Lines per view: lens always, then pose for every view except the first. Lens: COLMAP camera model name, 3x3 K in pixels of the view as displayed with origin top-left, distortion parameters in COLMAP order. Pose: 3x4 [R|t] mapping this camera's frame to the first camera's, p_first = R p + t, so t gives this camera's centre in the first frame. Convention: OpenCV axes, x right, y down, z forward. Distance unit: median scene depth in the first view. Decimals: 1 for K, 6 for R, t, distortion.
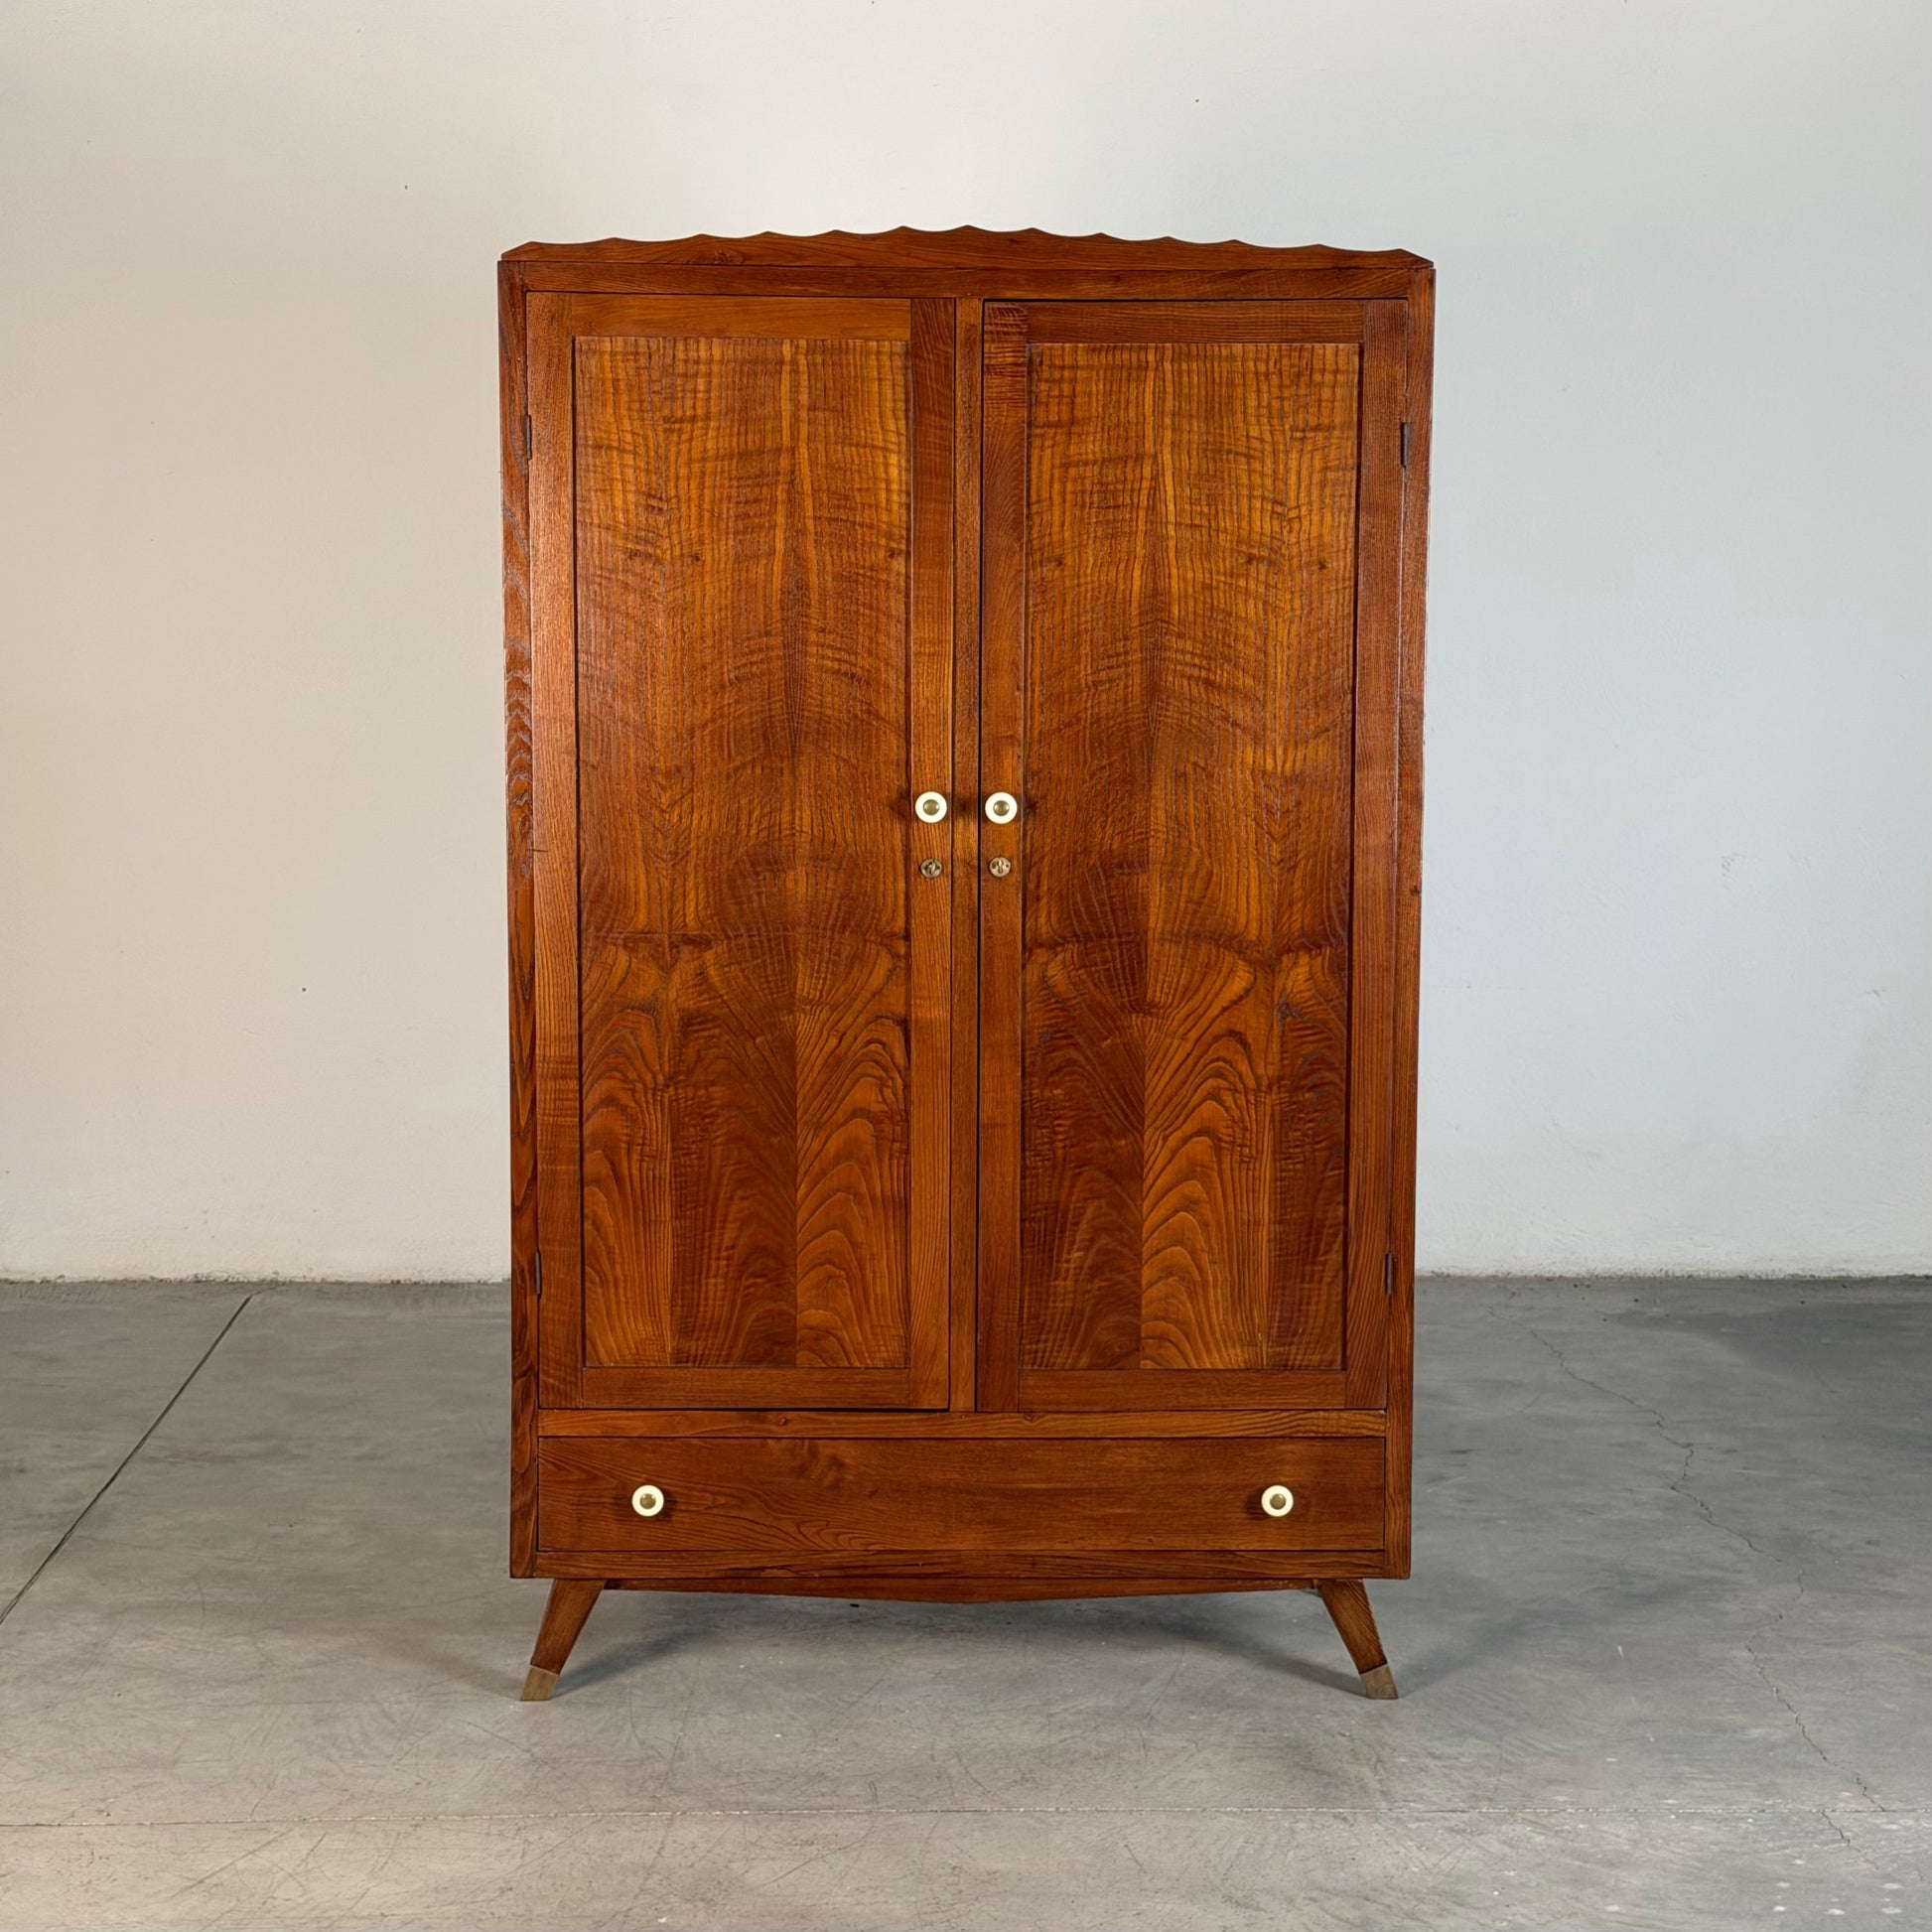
lens RADIAL K [[3893.2, 0, 966.0], [0, 3893.2, 966.0], [0, 0, 1]] dist [0.140125, -0.134293]
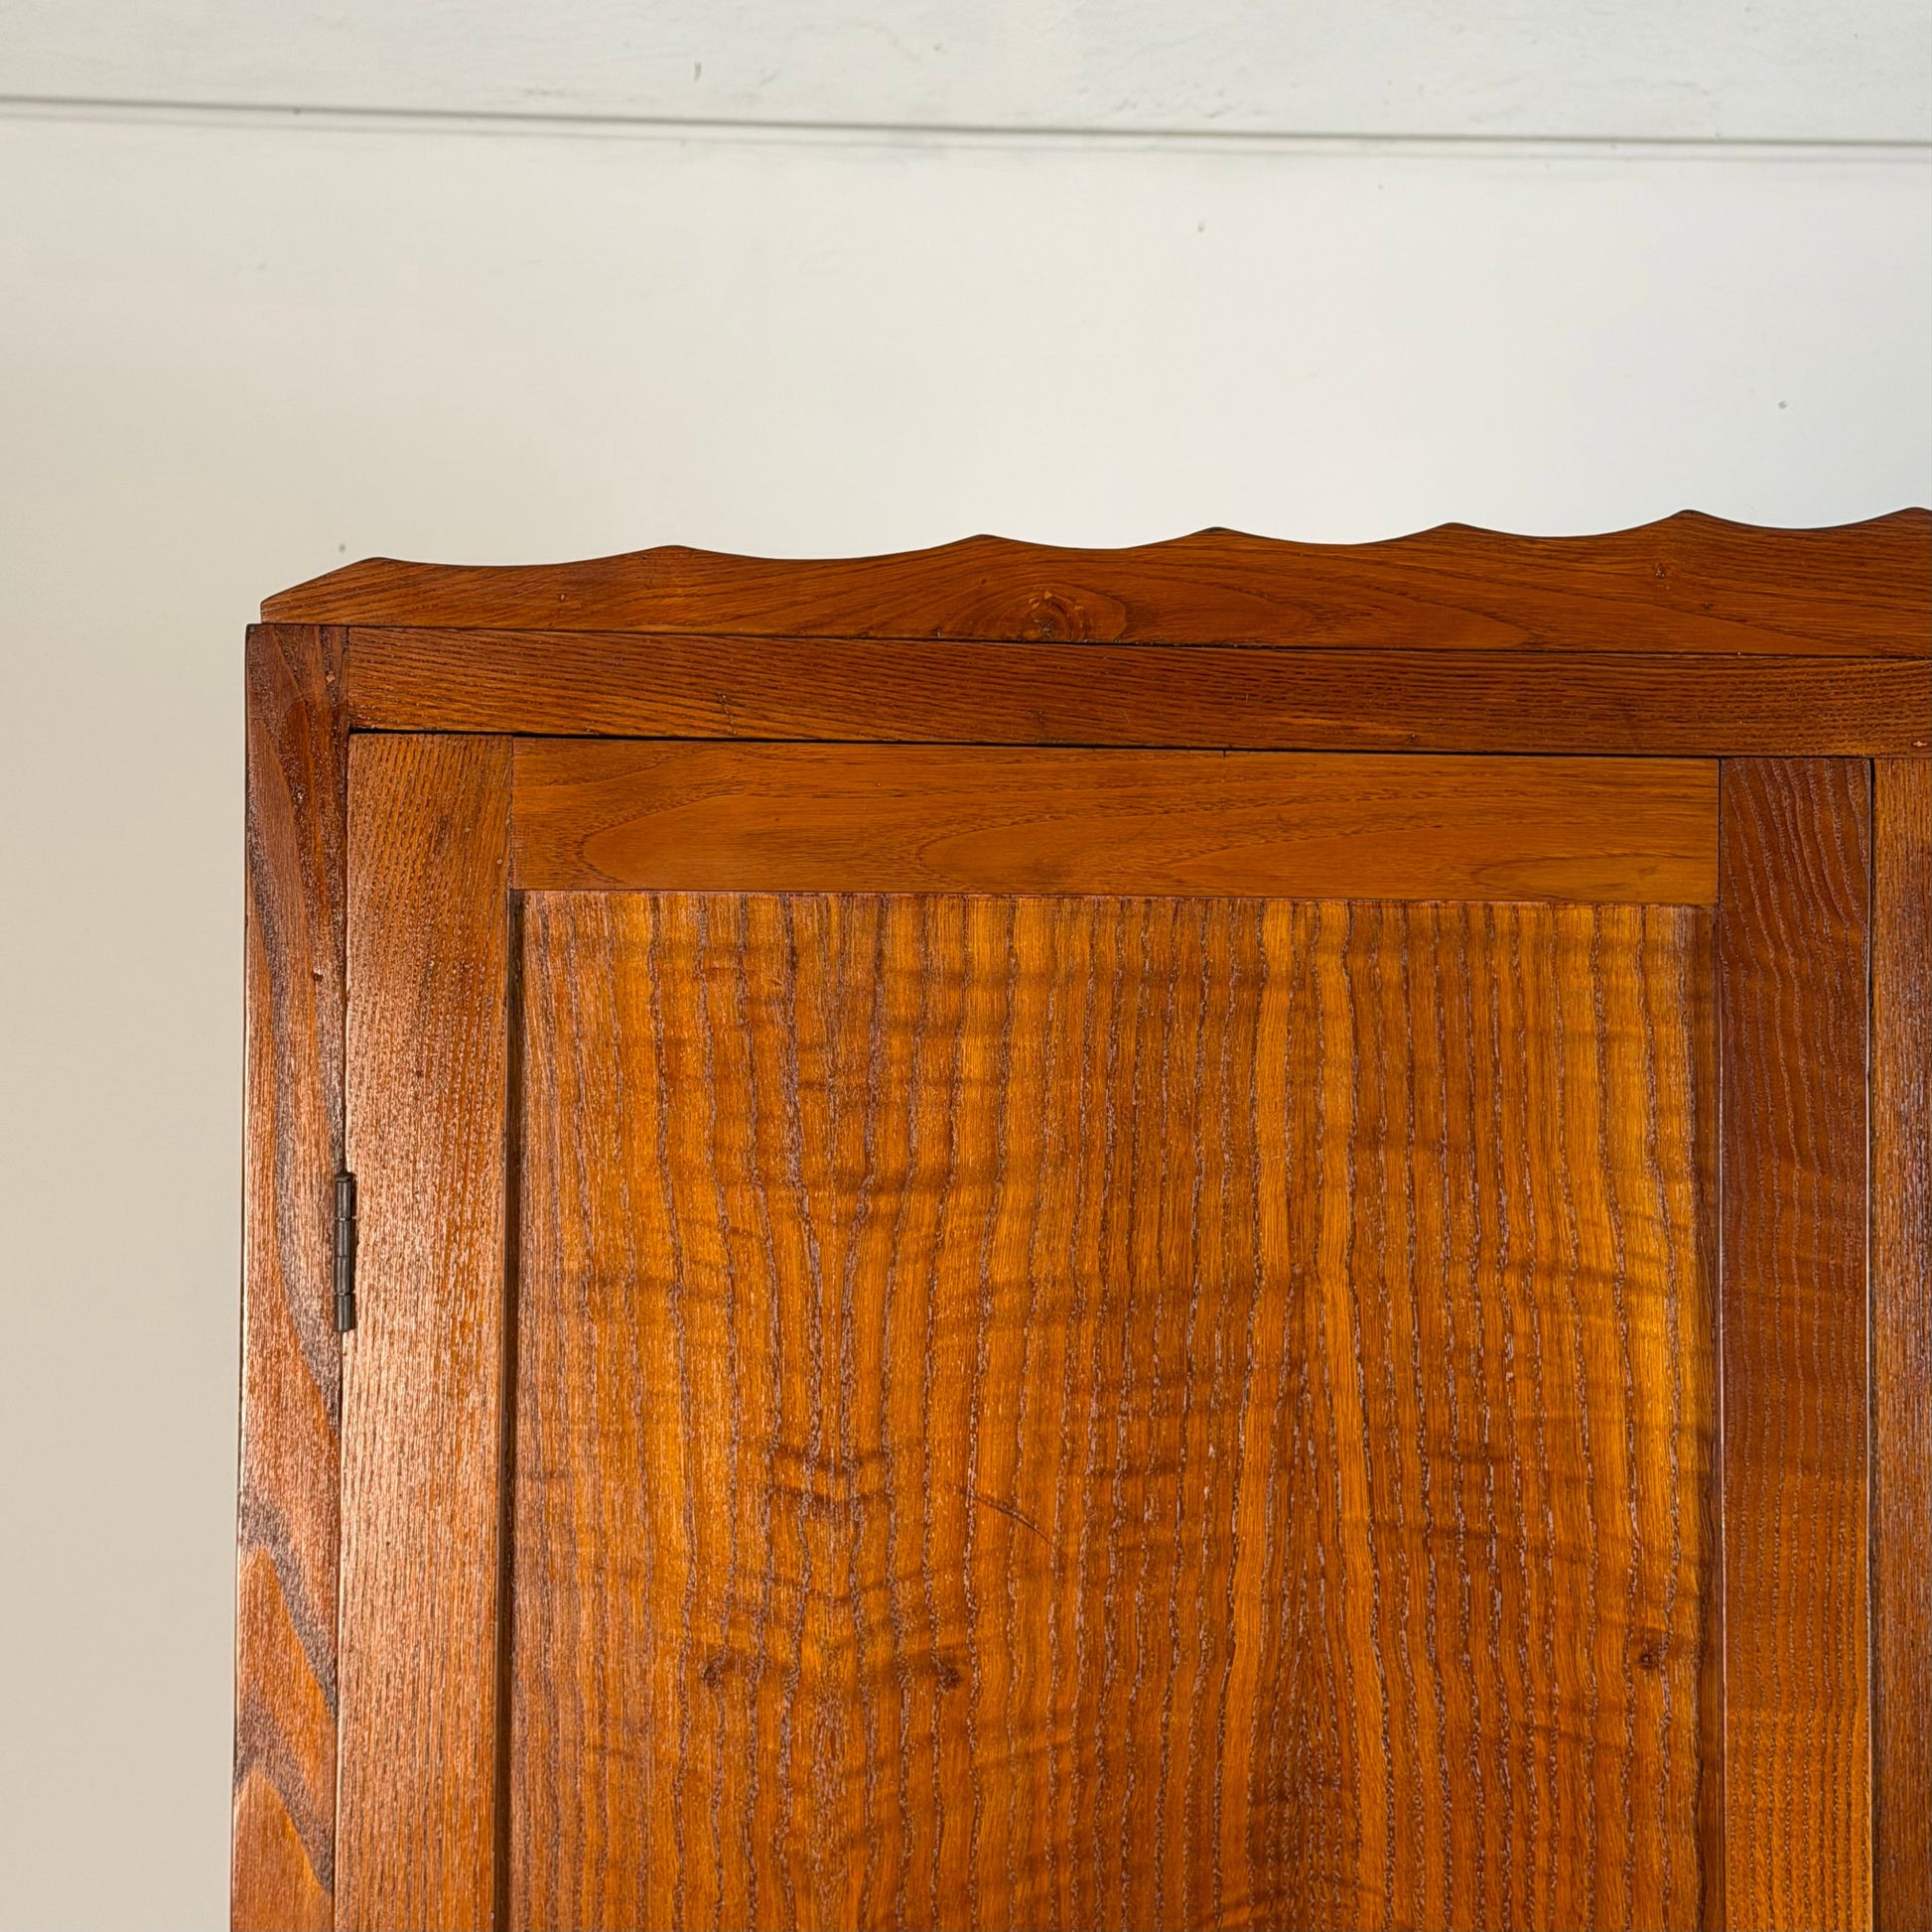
lens RADIAL K [[3822.8, 0, 1179.5], [0, 3822.8, 899.3], [0, 0, 1]] dist [0.124103, 0.142679]
pose [[0.998555, 0.001323, 0.053722, -0.067683], [0.006086, 0.990481, -0.137518, -0.121878], [-0.053393, 0.137646, 0.989041, 0.723691]]
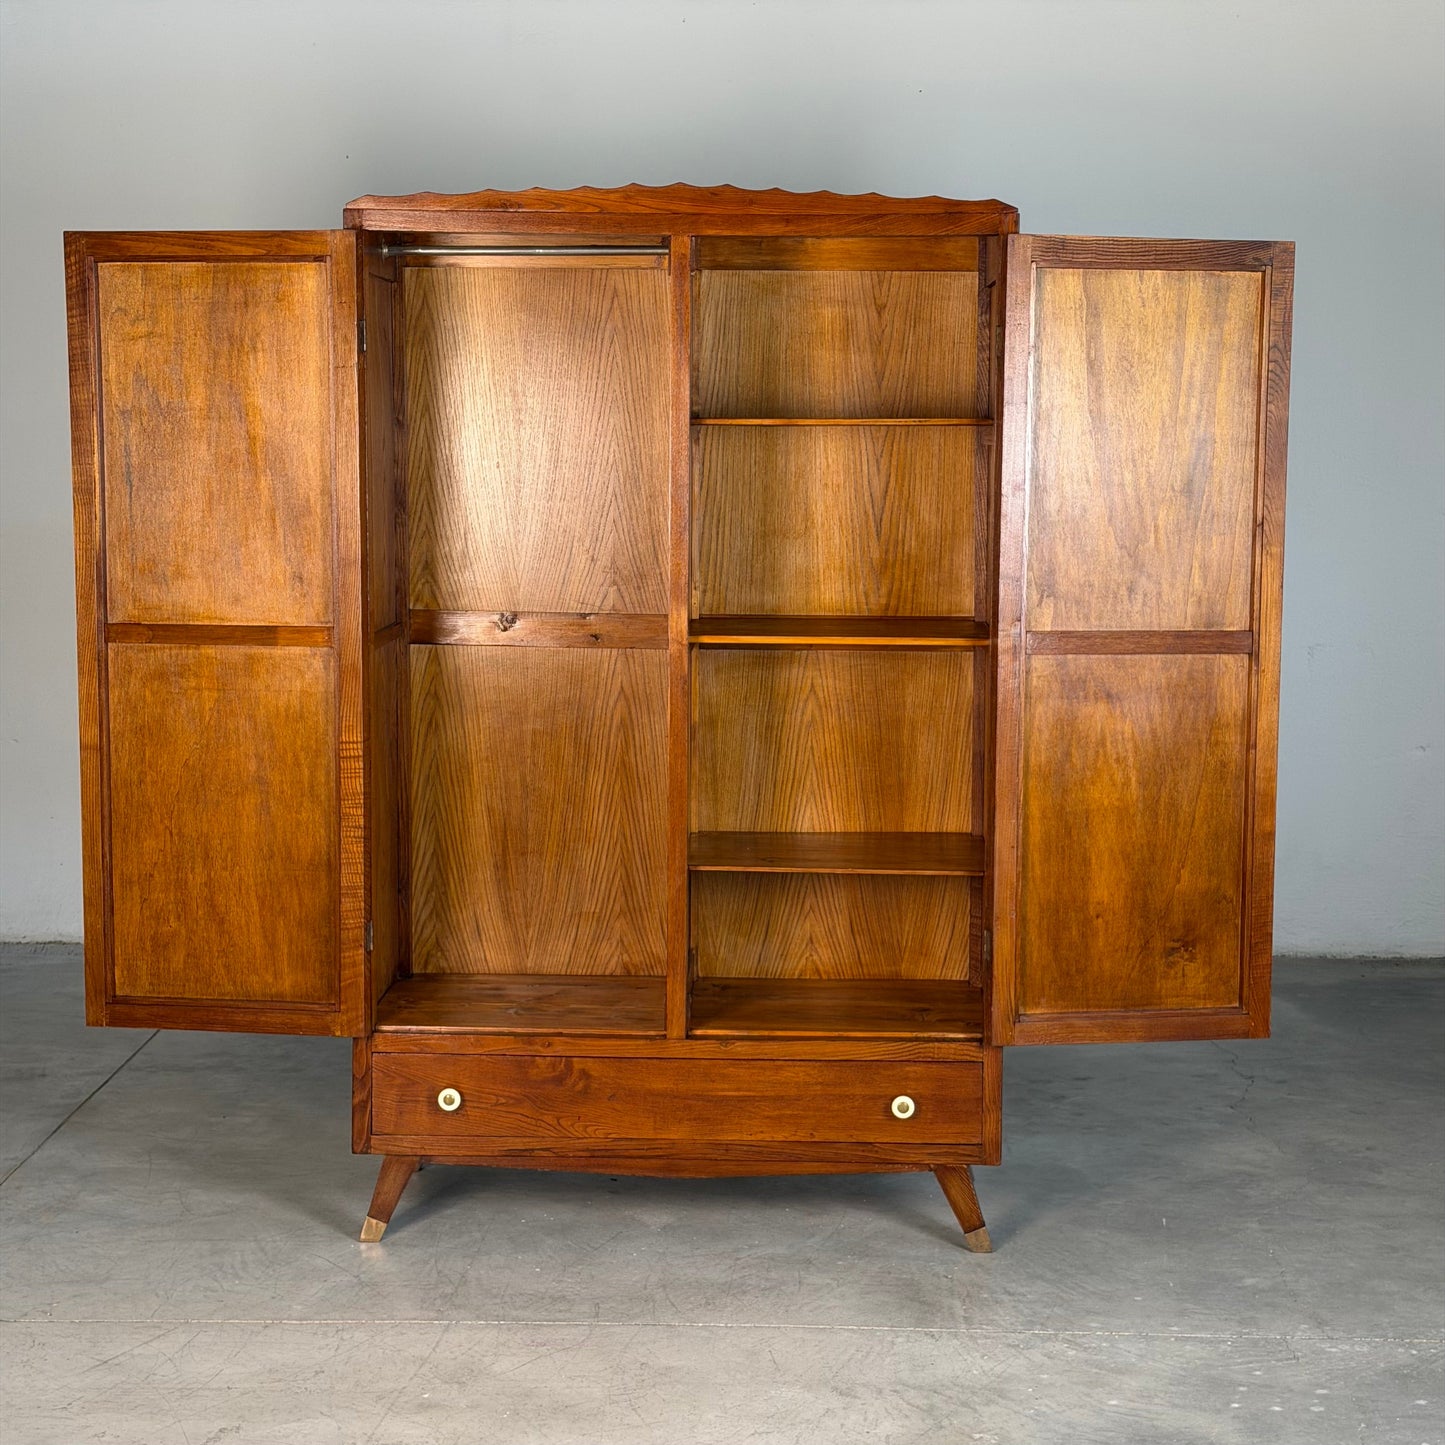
lens RADIAL K [[2894.3, 0, 722.5], [0, 2894.3, 722.5], [0, 0, 1]] dist [0.118403, 0.039477]
pose [[0.998132, 0.008684, -0.060479, 0.079211], [-0.008899, 0.999955, -0.003290, 0.005379], [0.060448, 0.003822, 0.998164, -0.026918]]
